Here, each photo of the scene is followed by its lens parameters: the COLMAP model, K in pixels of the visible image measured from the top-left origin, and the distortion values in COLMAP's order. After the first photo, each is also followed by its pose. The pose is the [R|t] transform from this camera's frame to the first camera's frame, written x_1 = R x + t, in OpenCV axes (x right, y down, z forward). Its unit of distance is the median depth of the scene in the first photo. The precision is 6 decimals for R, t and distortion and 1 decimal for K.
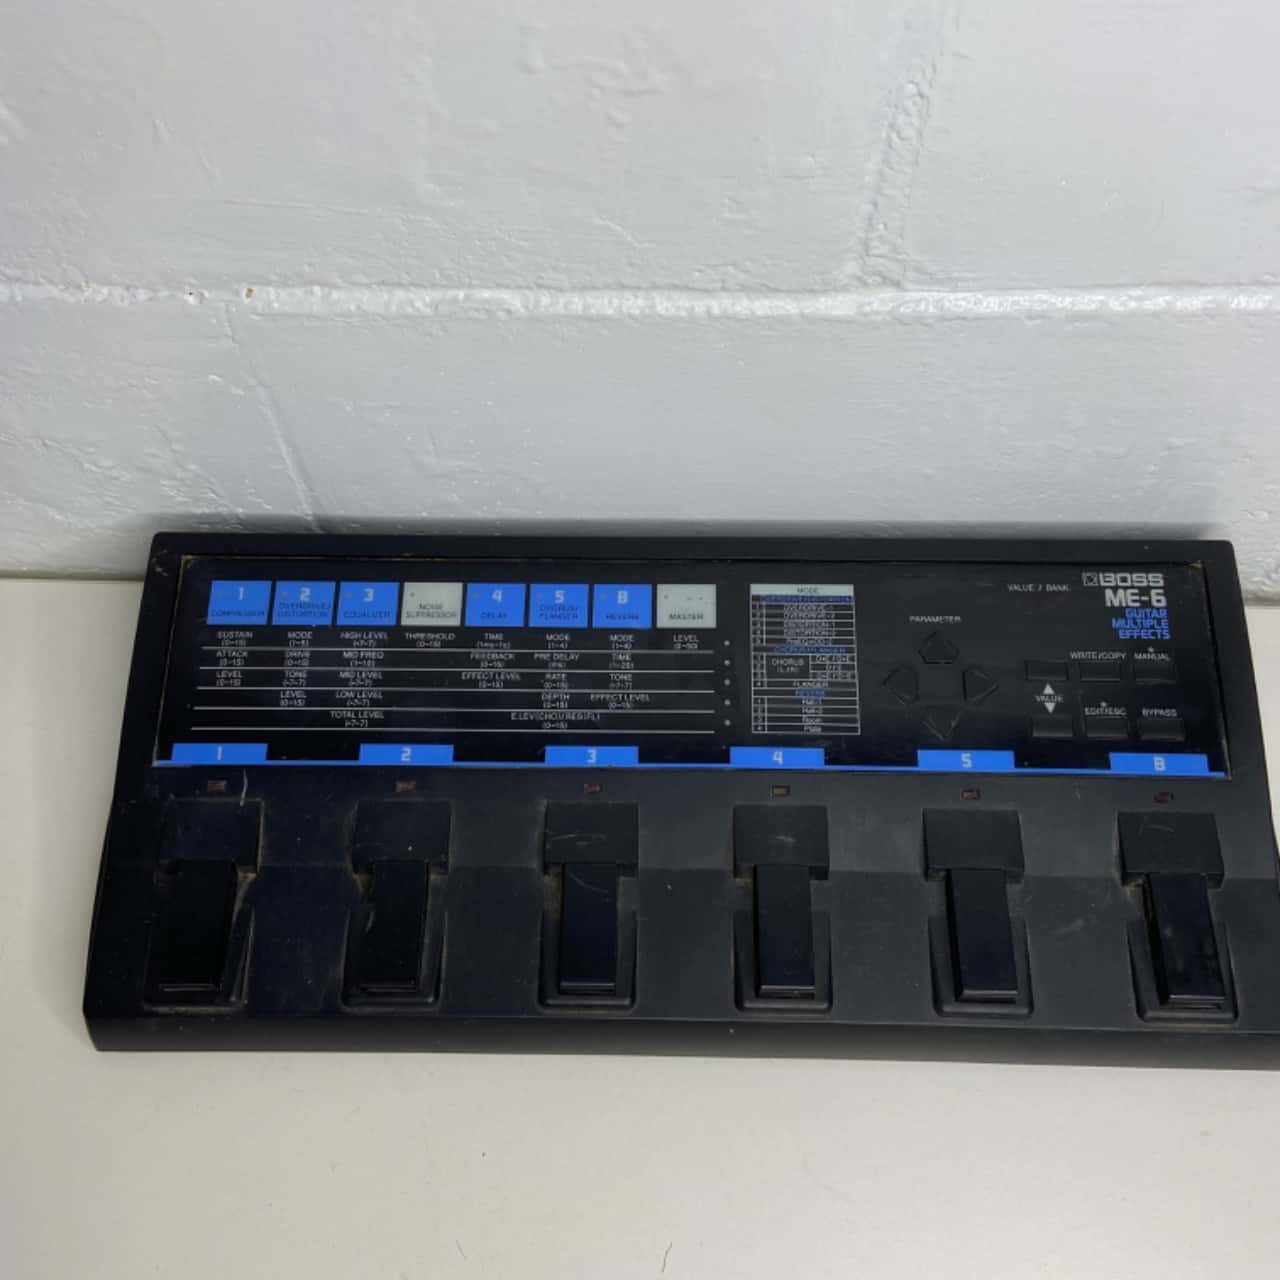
lens RADIAL K [[1243.3, 0, 638.3], [0, 1243.3, 601.9], [0, 0, 1]] dist [0.154414, -0.155220]
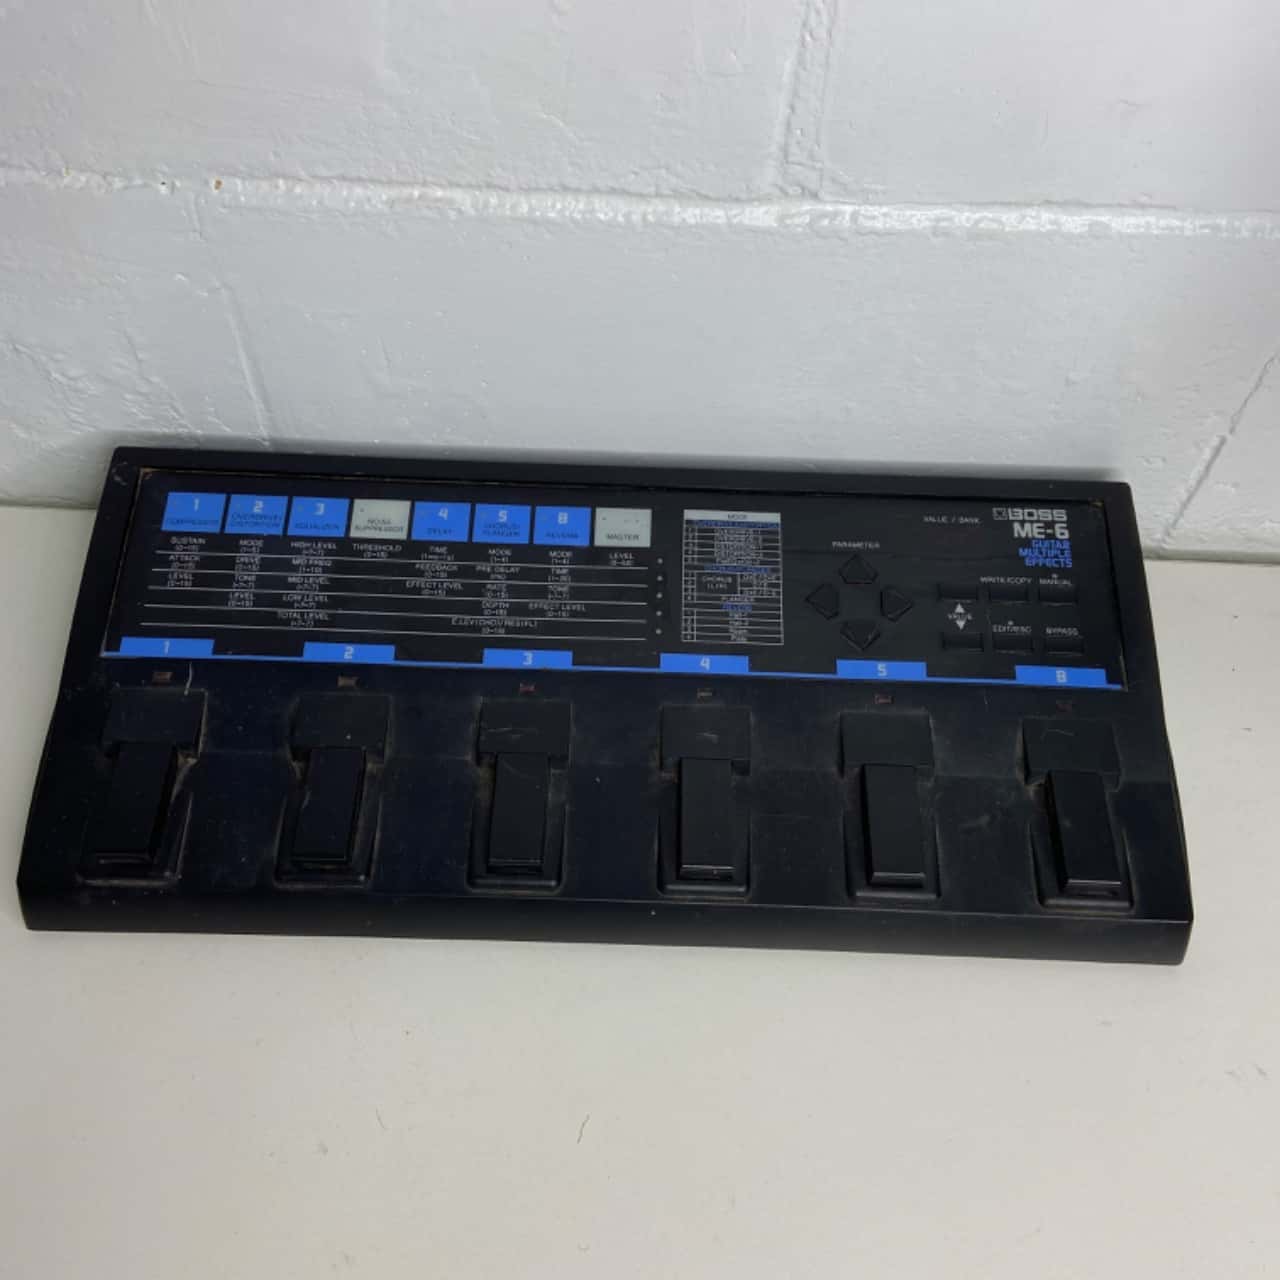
lens RADIAL K [[1243.3, 0, 638.3], [0, 1243.3, 601.9], [0, 0, 1]] dist [0.154414, -0.155220]
pose [[0.999299, 0.025846, 0.027092, 0.025970], [-0.023075, 0.994914, -0.098047, 0.178955], [-0.029489, 0.097353, 0.994813, -0.047480]]
